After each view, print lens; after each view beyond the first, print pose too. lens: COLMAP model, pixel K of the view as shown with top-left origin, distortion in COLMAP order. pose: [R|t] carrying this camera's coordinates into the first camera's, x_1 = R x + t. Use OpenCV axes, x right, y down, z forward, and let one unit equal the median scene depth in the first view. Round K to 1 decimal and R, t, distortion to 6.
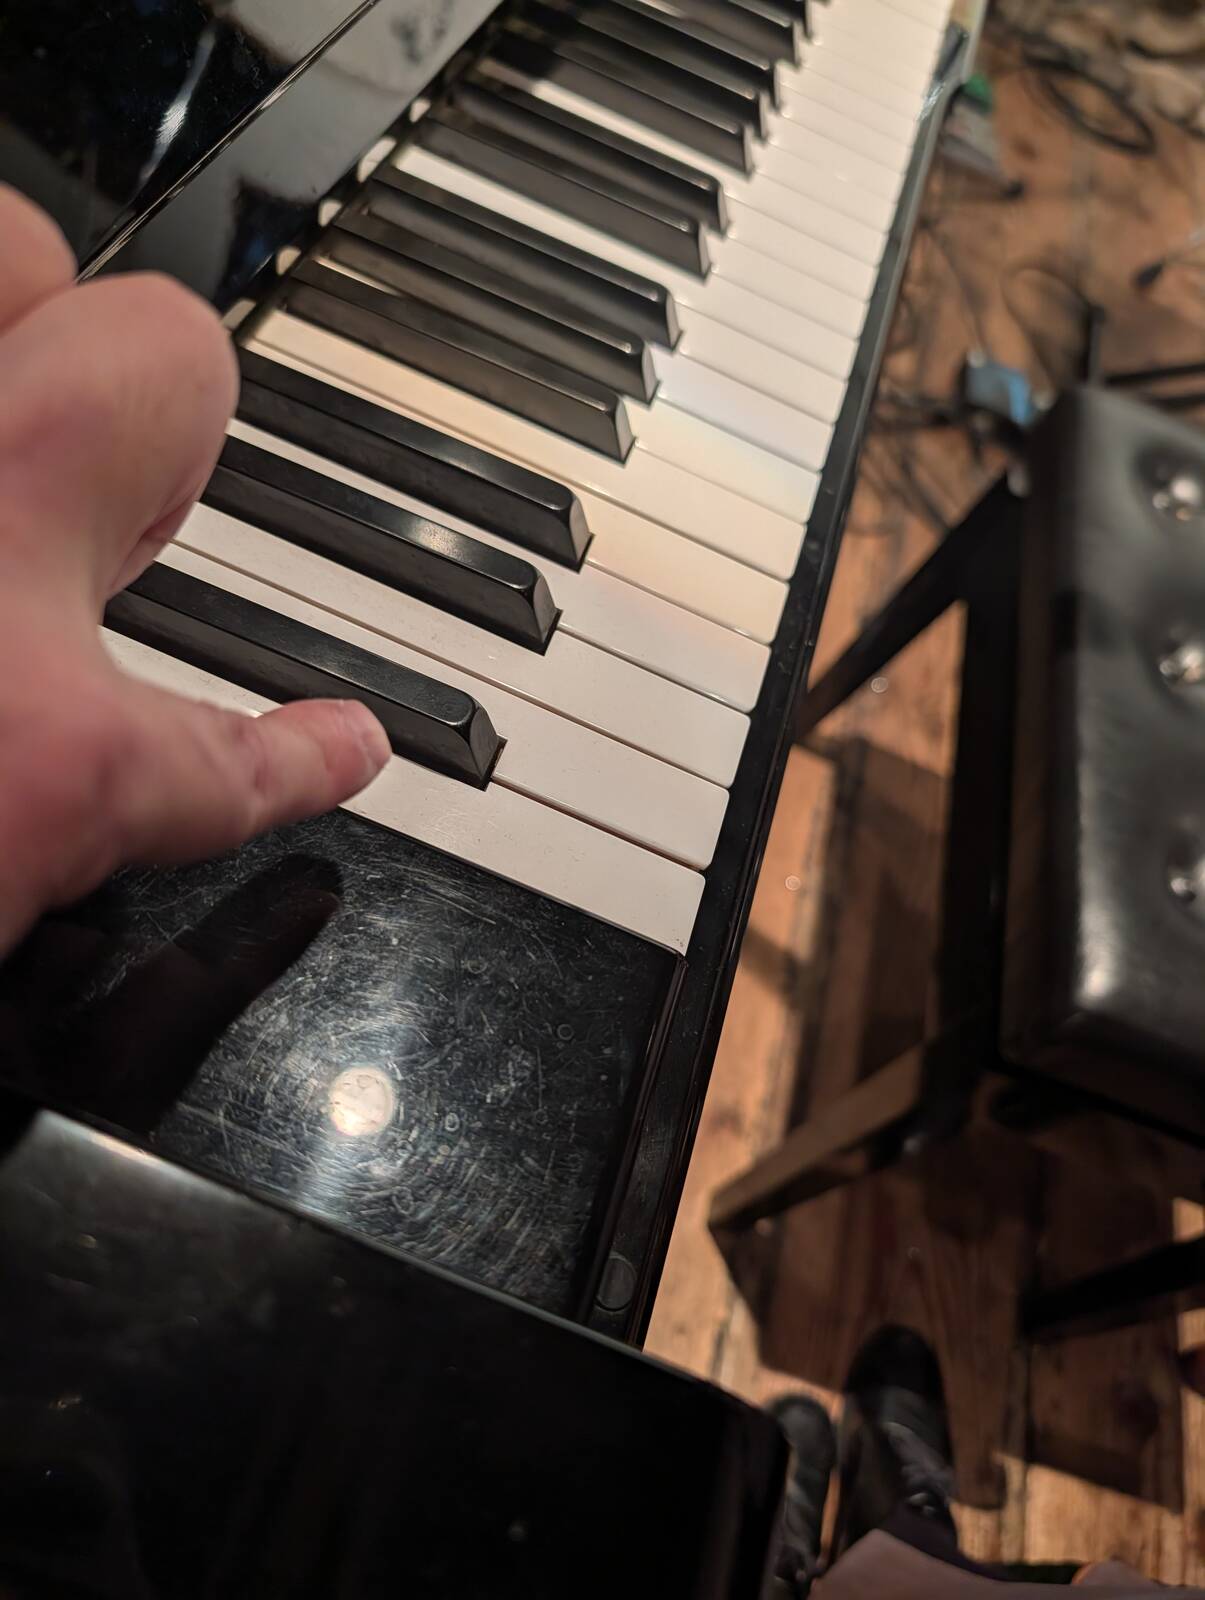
lens RADIAL K [[1164.9, 0, 622.2], [0, 1164.9, 796.1], [0, 0, 1]] dist [-0.012231, -0.000198]
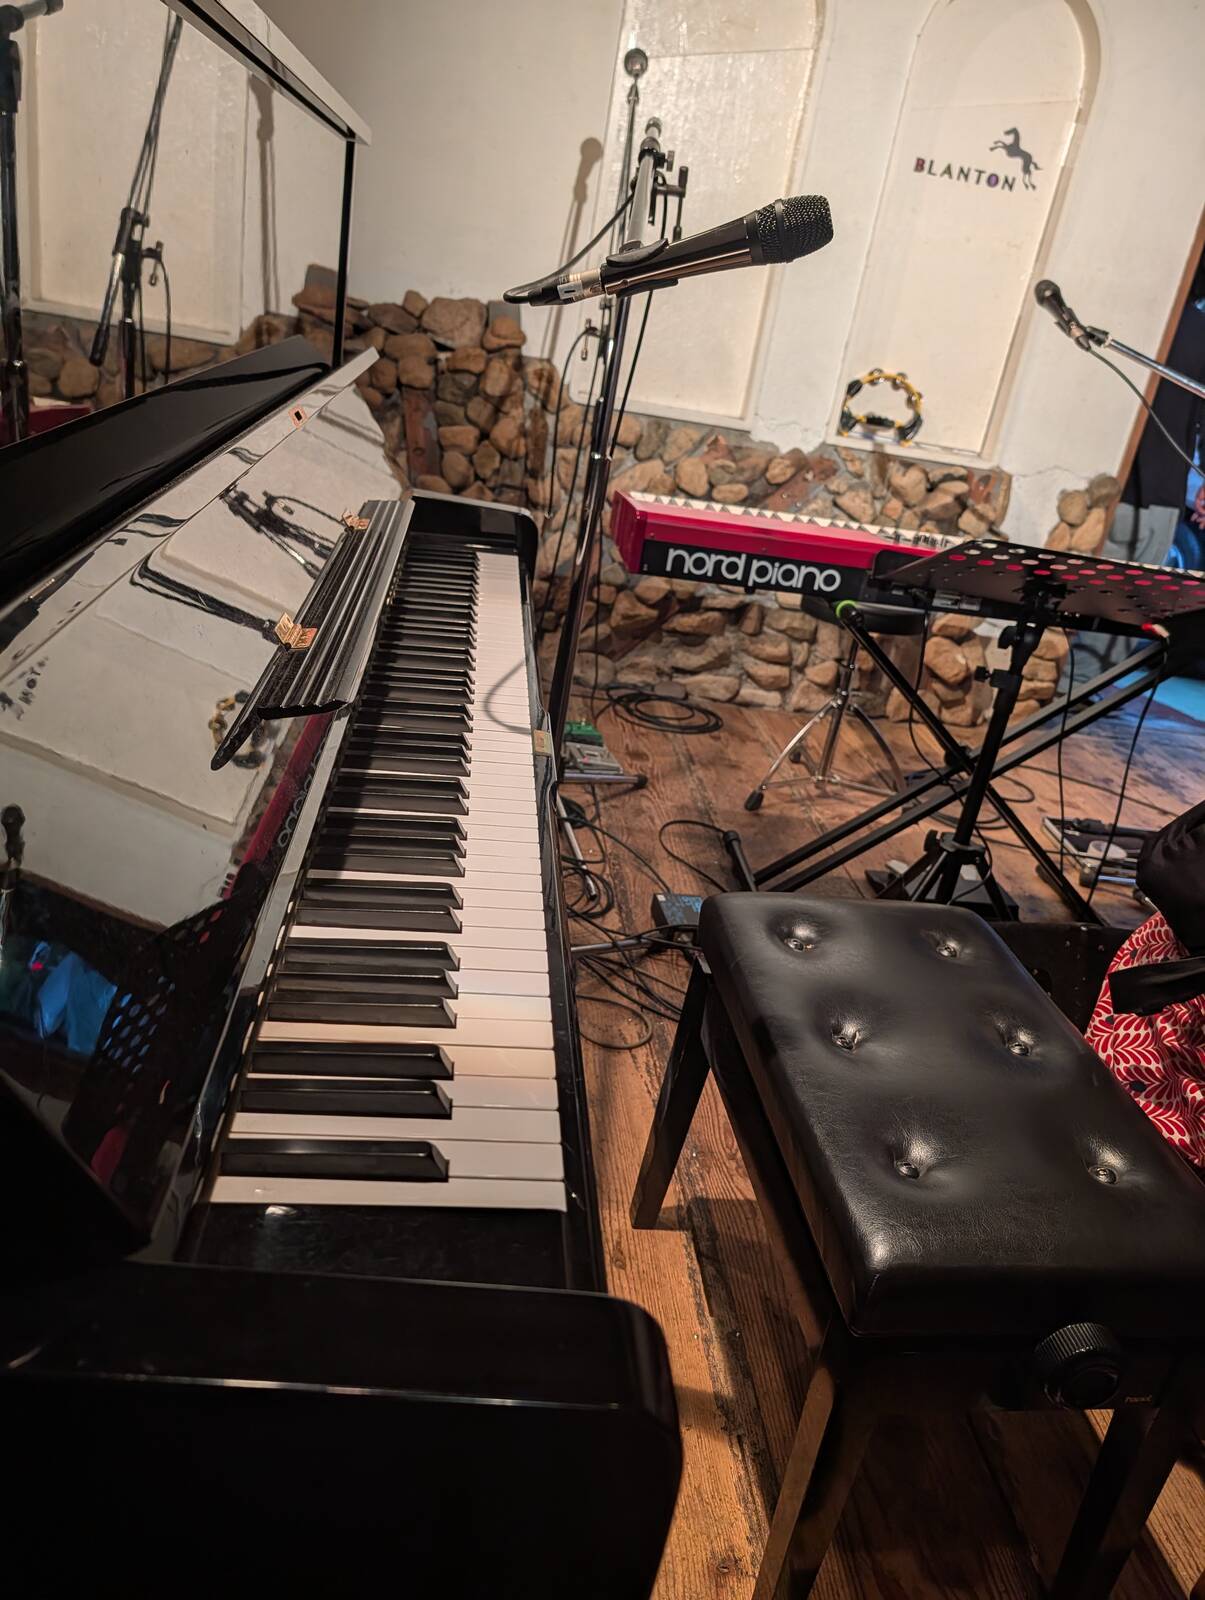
lens RADIAL K [[1164.9, 0, 622.2], [0, 1164.9, 796.1], [0, 0, 1]] dist [-0.012231, -0.000198]
pose [[0.915234, -0.322948, 0.240940, -0.026085], [0.398904, 0.810509, -0.428895, 0.106842], [-0.056774, 0.488651, 0.870630, -0.279220]]
